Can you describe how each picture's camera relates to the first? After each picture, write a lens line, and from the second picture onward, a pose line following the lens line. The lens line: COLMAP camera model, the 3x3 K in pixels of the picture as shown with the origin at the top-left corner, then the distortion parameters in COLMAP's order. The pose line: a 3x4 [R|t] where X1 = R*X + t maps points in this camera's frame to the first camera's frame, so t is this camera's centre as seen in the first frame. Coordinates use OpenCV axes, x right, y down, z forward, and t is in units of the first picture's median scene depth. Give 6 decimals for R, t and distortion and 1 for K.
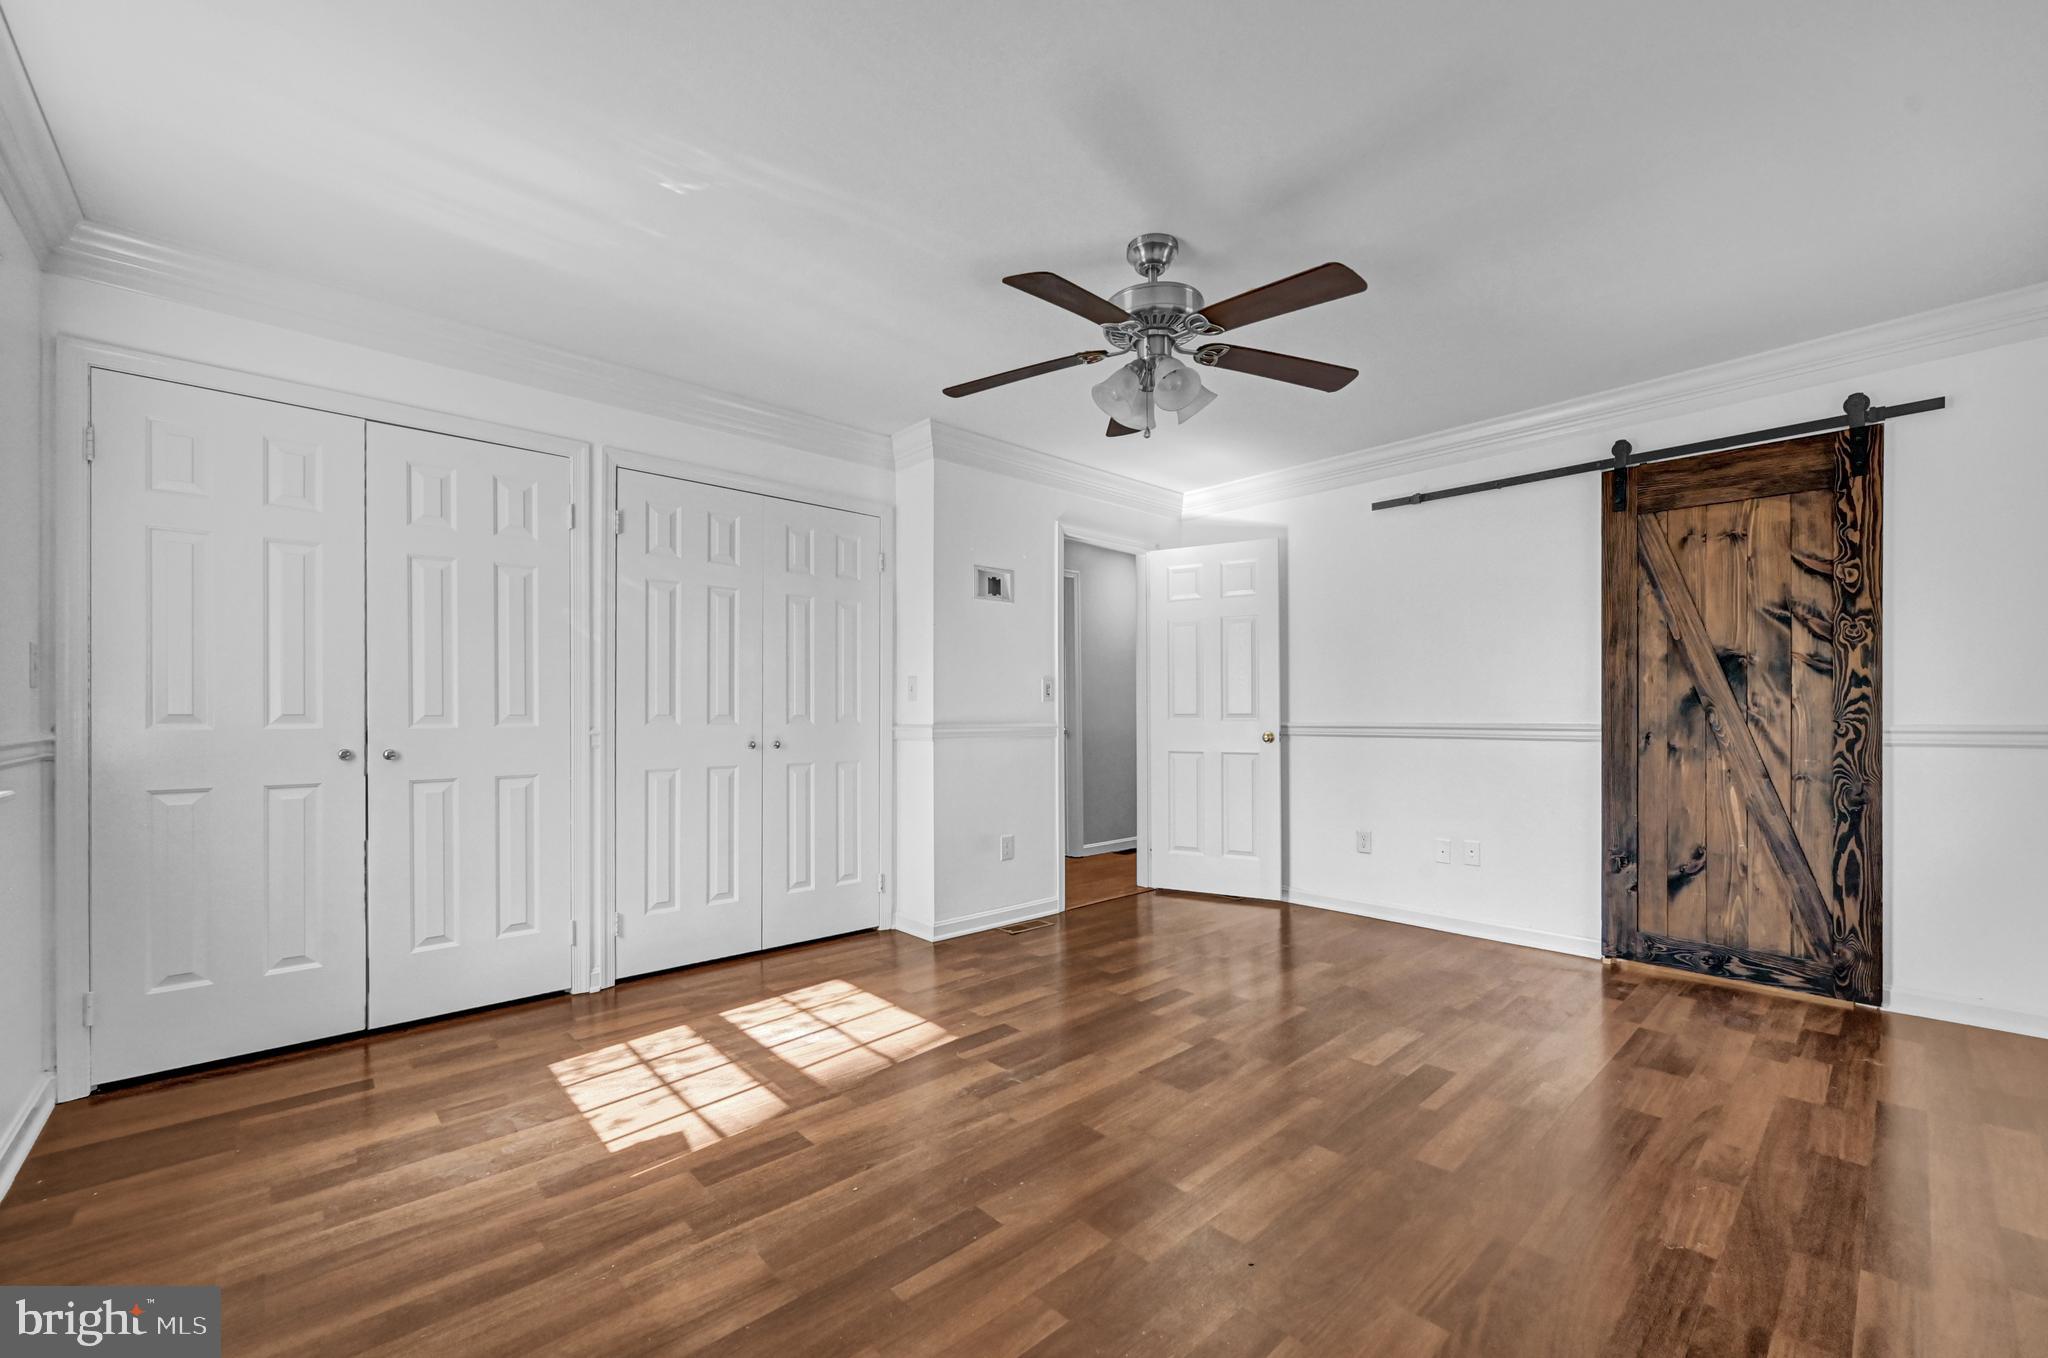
lens RADIAL K [[825.8, 0, 1021.3], [0, 825.8, 712.4], [0, 0, 1]] dist [-0.001968, -0.000177]
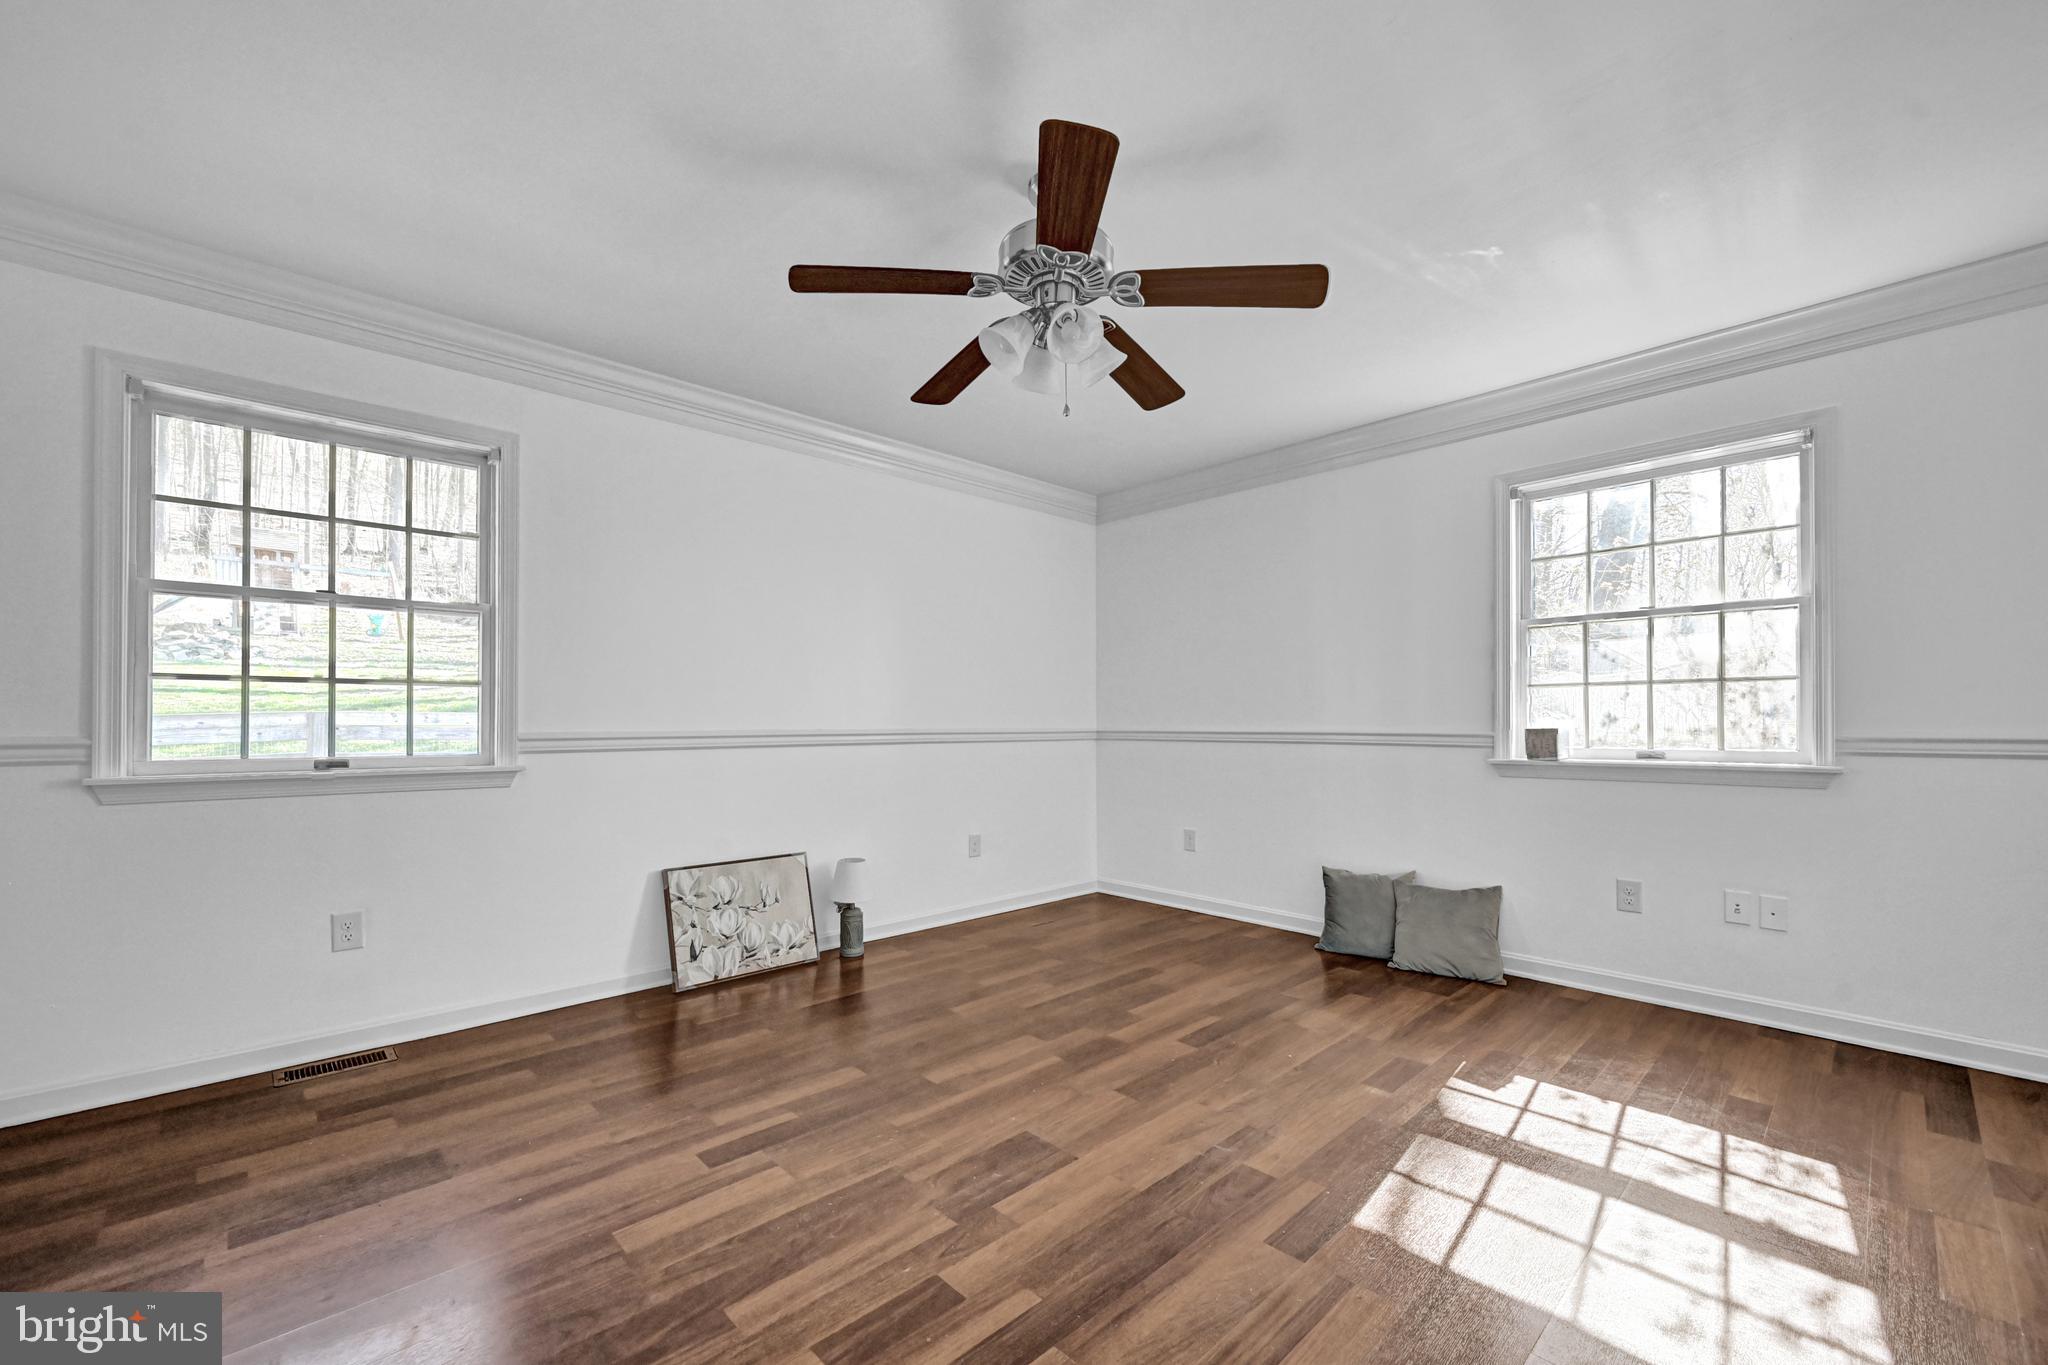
lens RADIAL K [[825.8, 0, 1021.3], [0, 825.8, 715.9], [0, 0, 1]] dist [-0.001968, -0.000177]
pose [[-0.999746, 0.006003, -0.021703, 0.173388], [0.006101, 0.999971, -0.004469, 0.002455], [0.021676, -0.004600, -0.999754, 1.476639]]
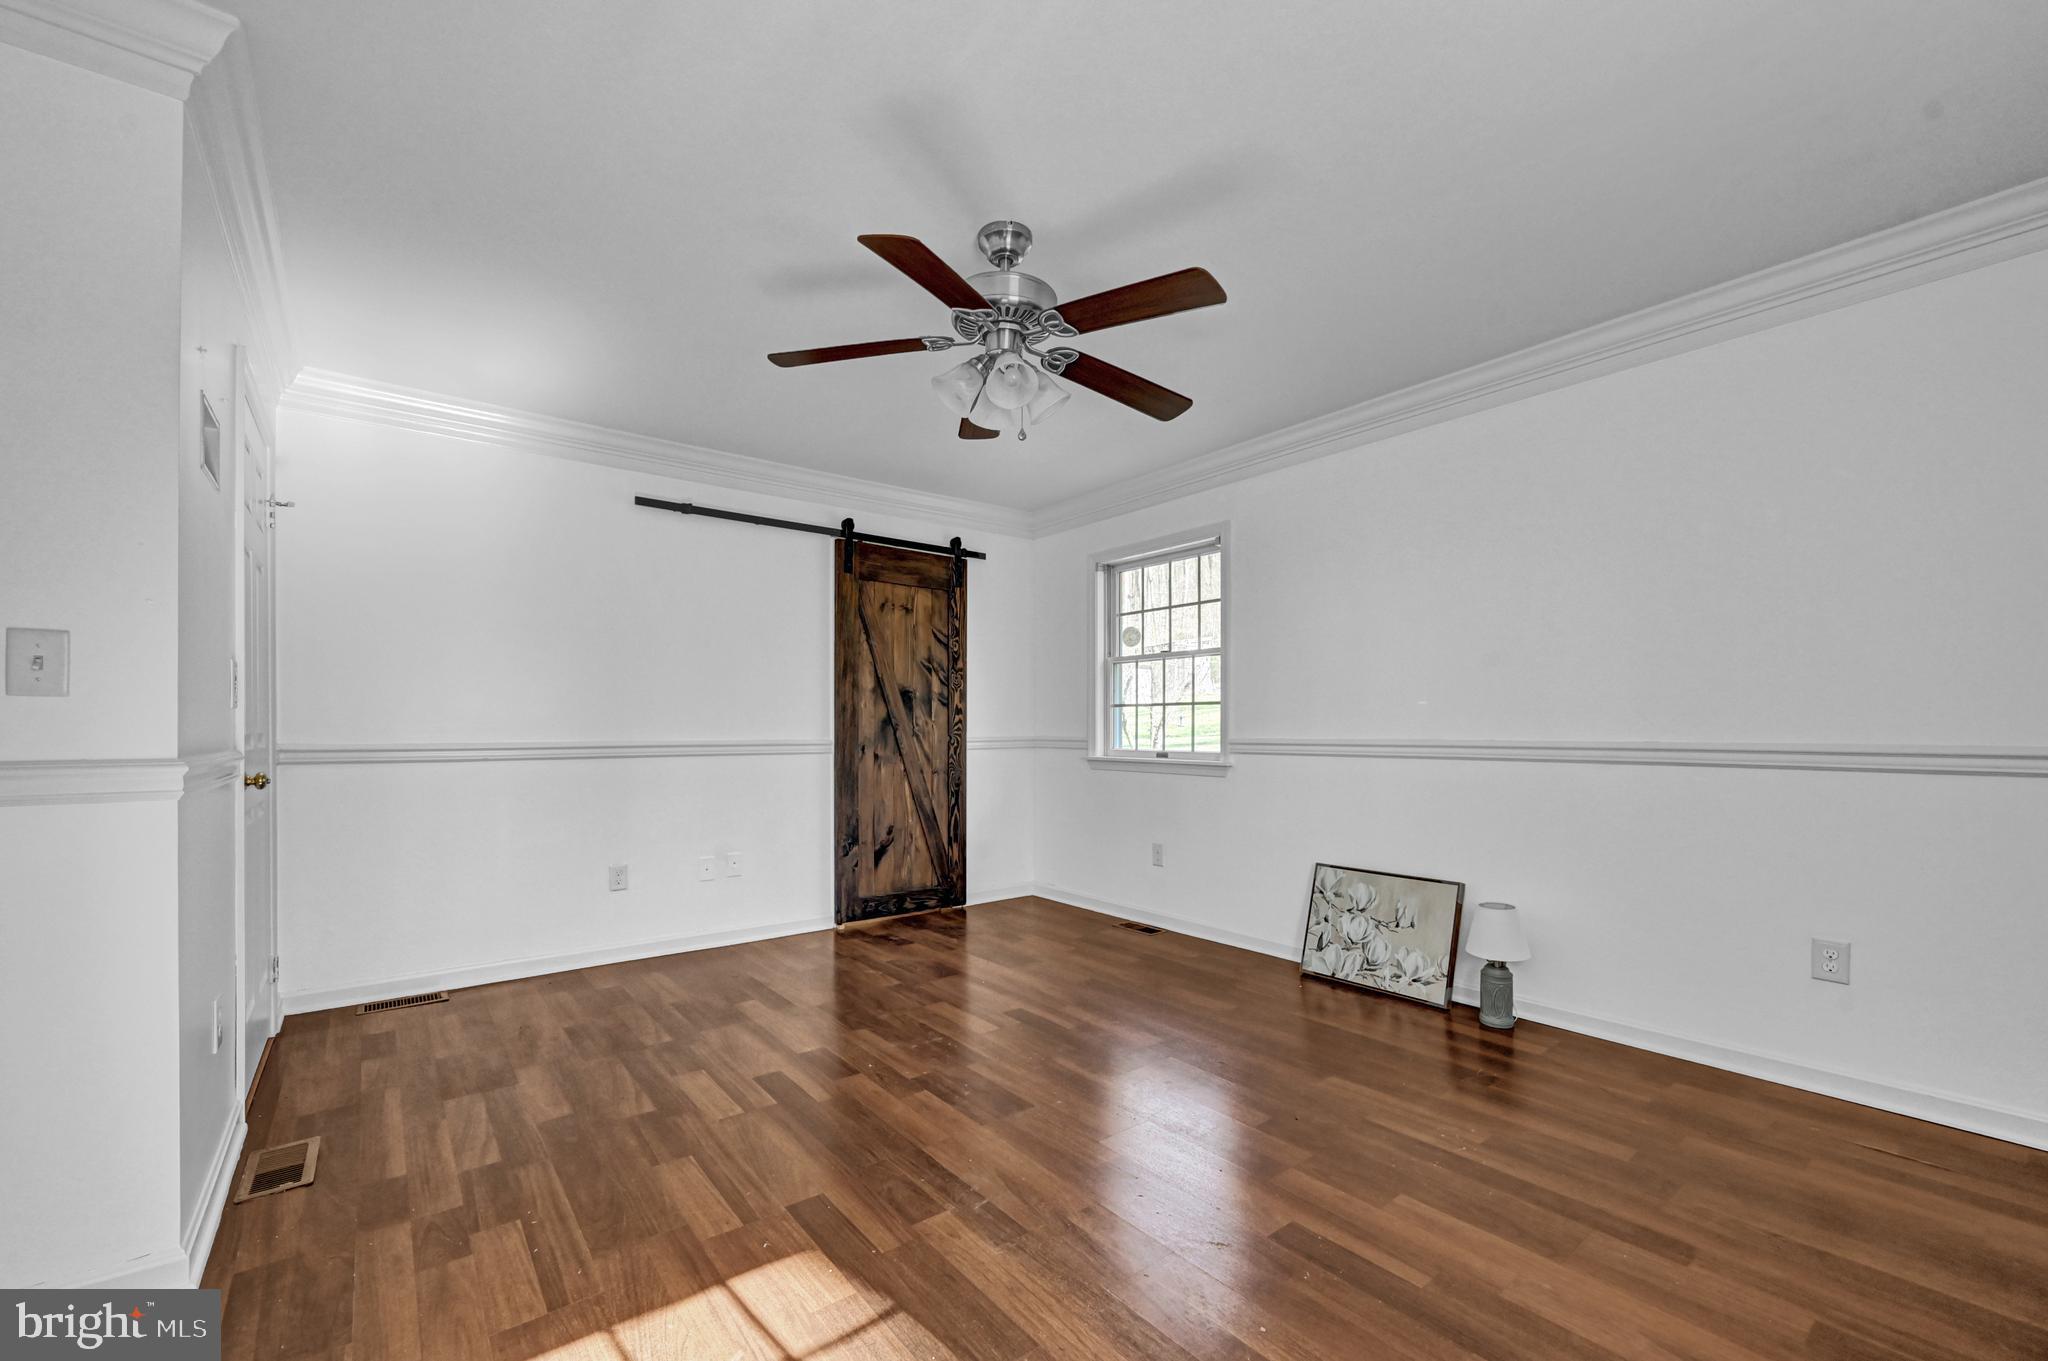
lens RADIAL K [[834.4, 0, 1025.1], [0, 834.4, 731.1], [0, 0, 1]] dist [-0.001369, -0.000056]
pose [[0.072206, 0.001869, 0.997388, -0.623671], [0.002118, 0.999996, -0.002027, 0.005527], [-0.997388, 0.002259, 0.072201, 0.720117]]
